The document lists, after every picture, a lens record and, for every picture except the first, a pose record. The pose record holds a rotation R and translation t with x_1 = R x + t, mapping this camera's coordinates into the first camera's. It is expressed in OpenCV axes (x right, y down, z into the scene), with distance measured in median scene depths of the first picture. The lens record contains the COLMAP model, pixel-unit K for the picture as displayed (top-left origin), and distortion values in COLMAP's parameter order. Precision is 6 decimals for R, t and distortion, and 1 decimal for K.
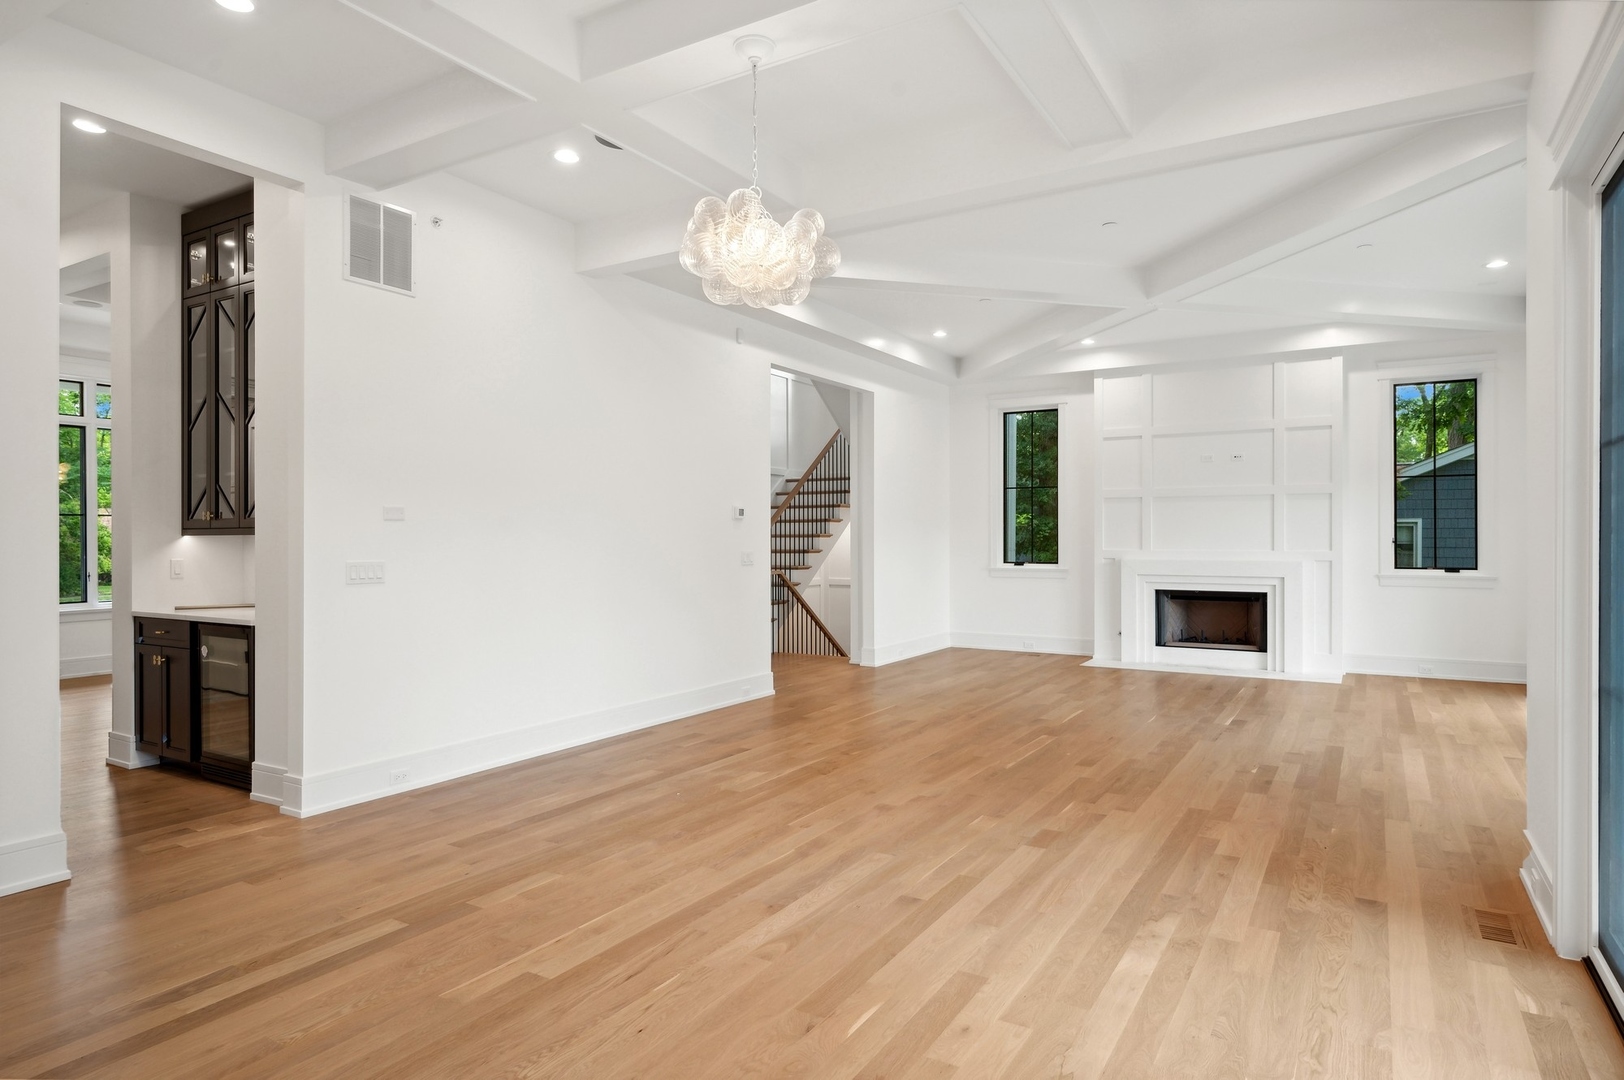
lens RADIAL K [[926.3, 0, 815.7], [0, 926.3, 537.6], [0, 0, 1]] dist [-0.003162, 0.000375]
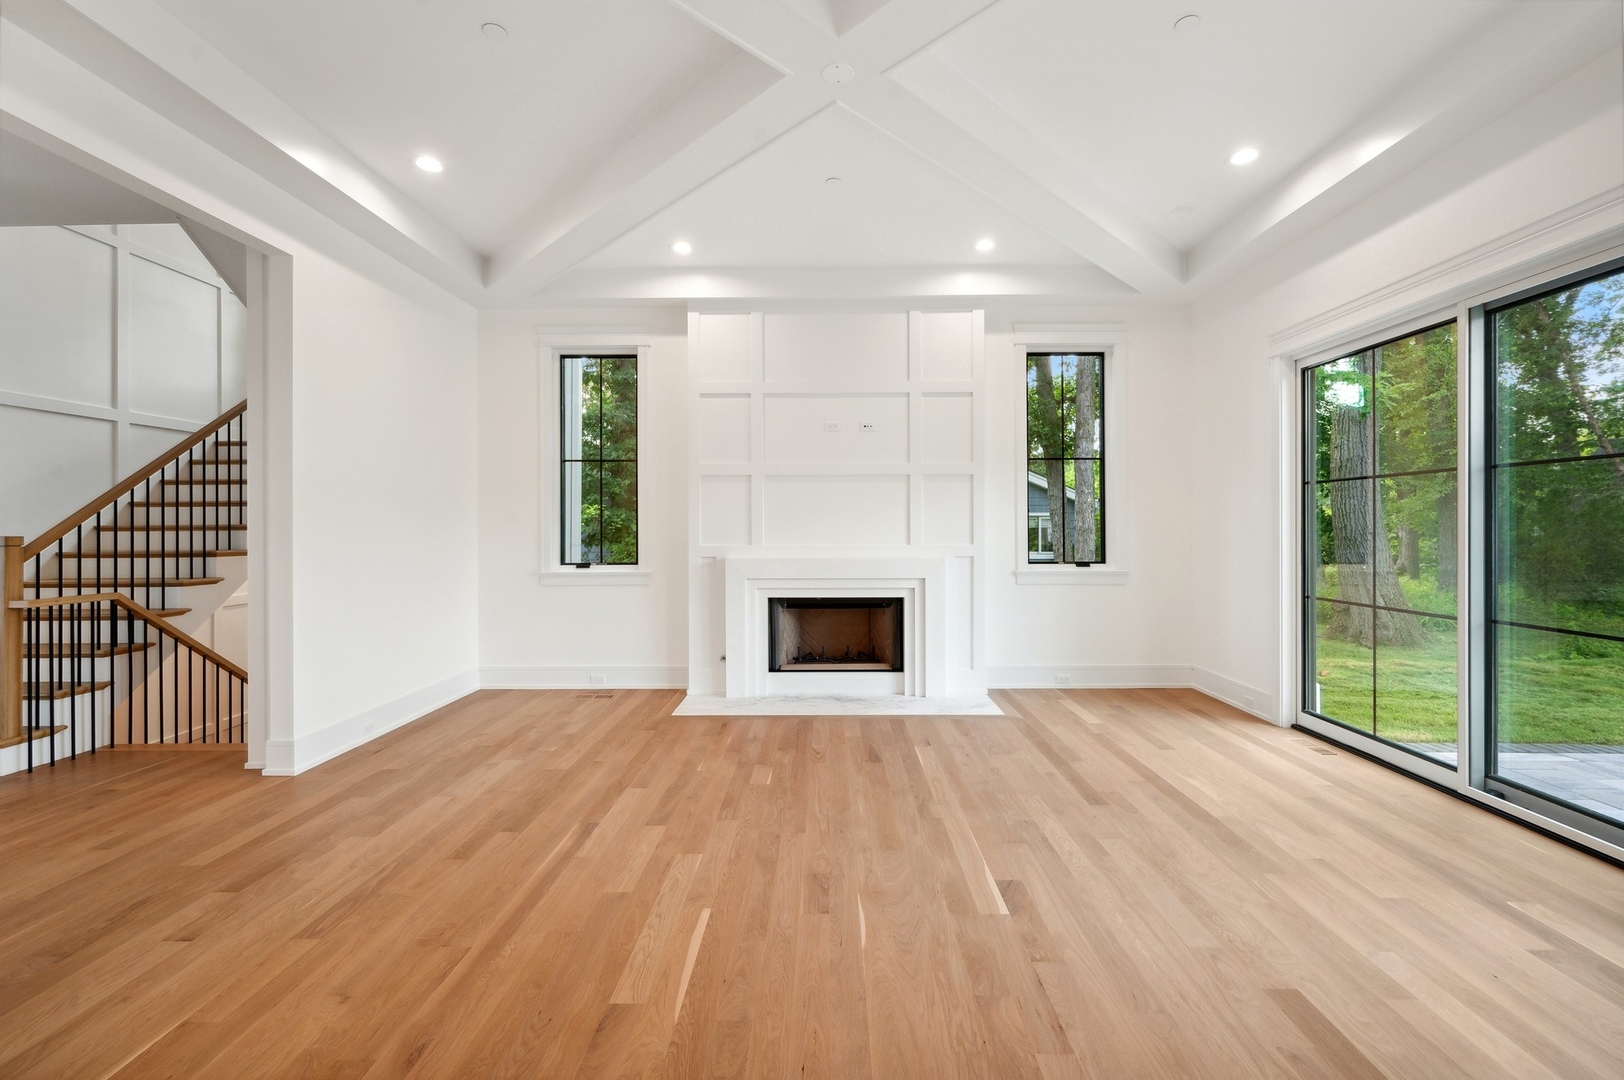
lens RADIAL K [[685.4, 0, 824.0], [0, 685.4, 526.5], [0, 0, 1]] dist [0.000515, -0.001962]
pose [[0.858246, 0.000264, 0.513238, 0.125958], [0.002662, 0.999984, -0.004965, 0.000861], [-0.513231, 0.005627, 0.858232, 0.525302]]
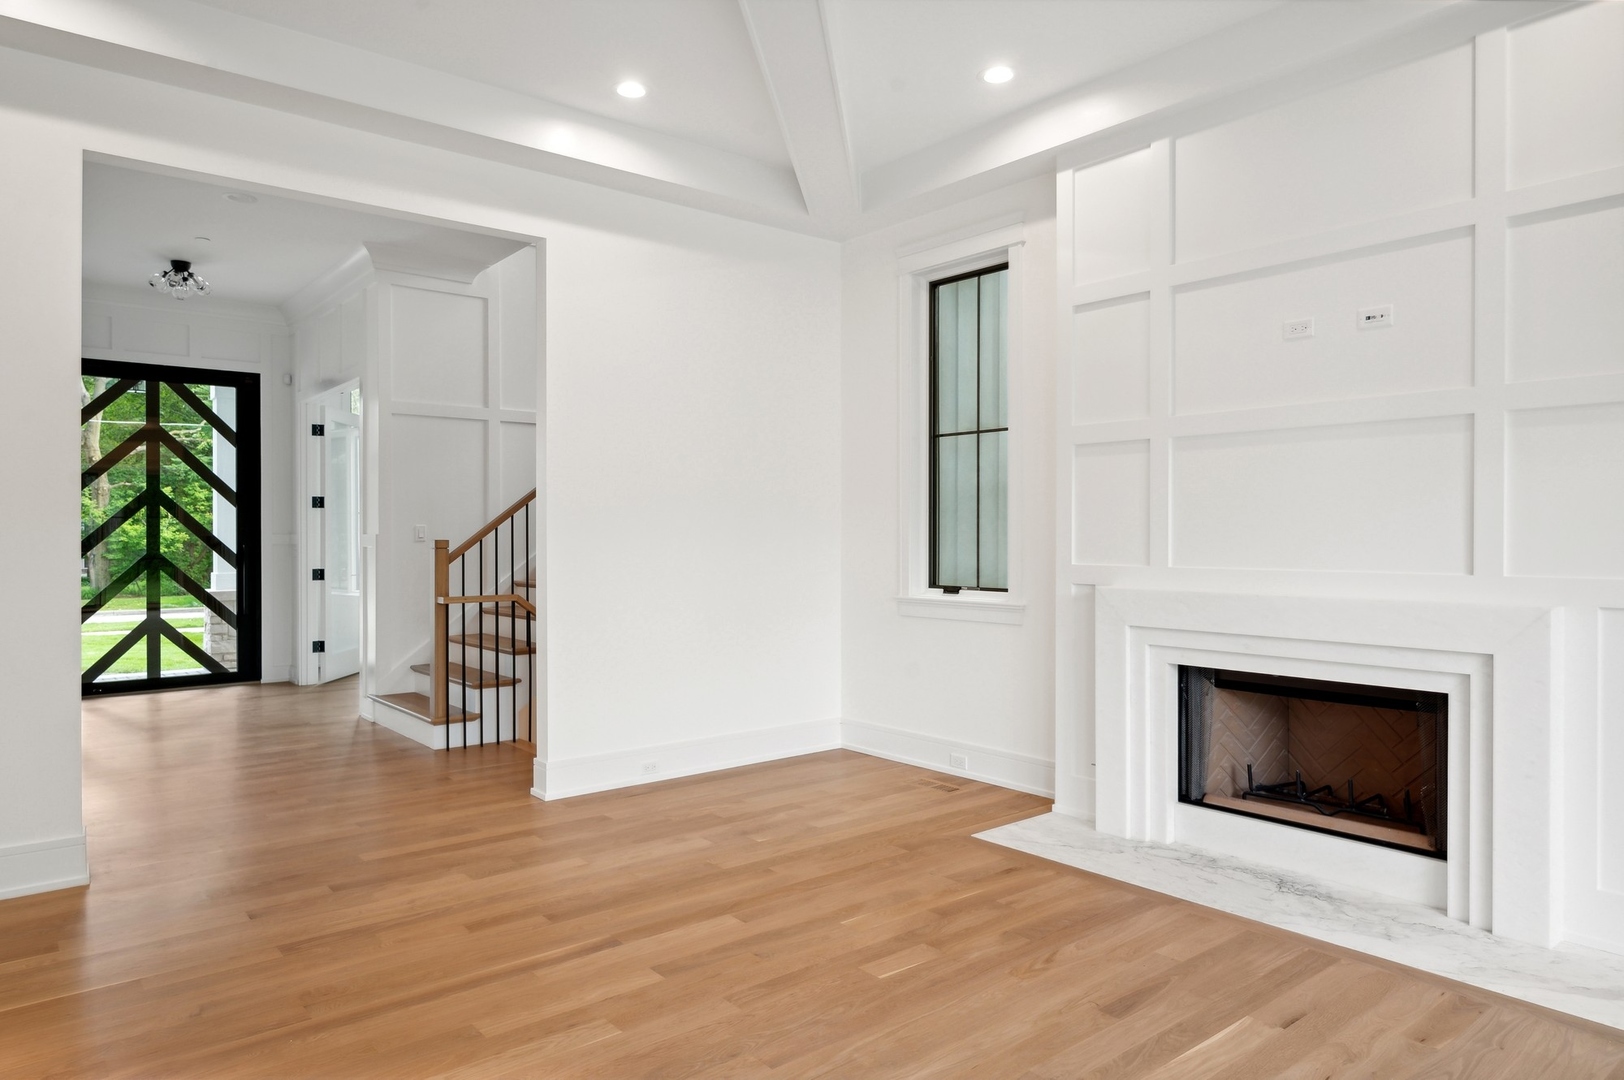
lens RADIAL K [[1028.5, 0, 811.2], [0, 1028.5, 539.8], [0, 0, 1]] dist [-0.001244, -0.005176]
pose [[0.945537, 0.002805, -0.325502, 0.383085], [-0.001629, 0.999991, 0.003883, -0.000231], [0.325510, -0.003141, 0.945533, 0.549516]]
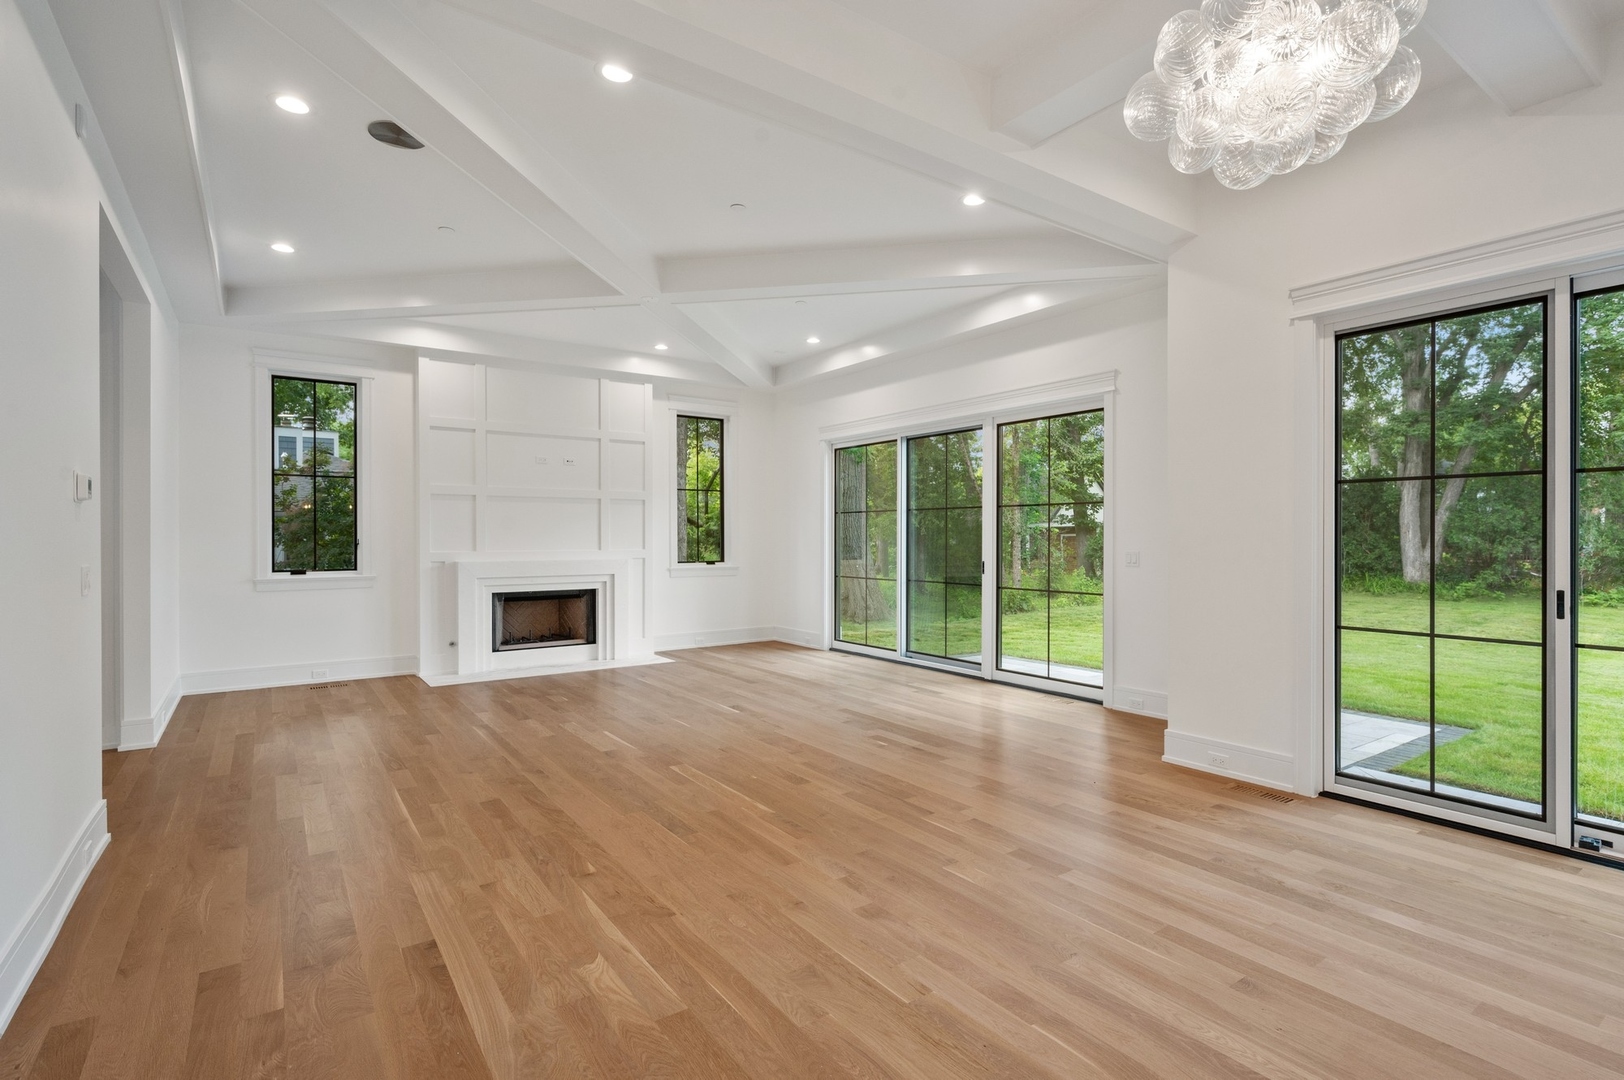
lens RADIAL K [[778.6, 0, 817.6], [0, 778.6, 538.0], [0, 0, 1]] dist [0.001122, -0.000160]
pose [[0.399341, -0.000314, 0.916803, -0.245172], [0.003008, 0.999995, -0.000968, 0.001100], [-0.916798, 0.003144, 0.399340, 0.394582]]
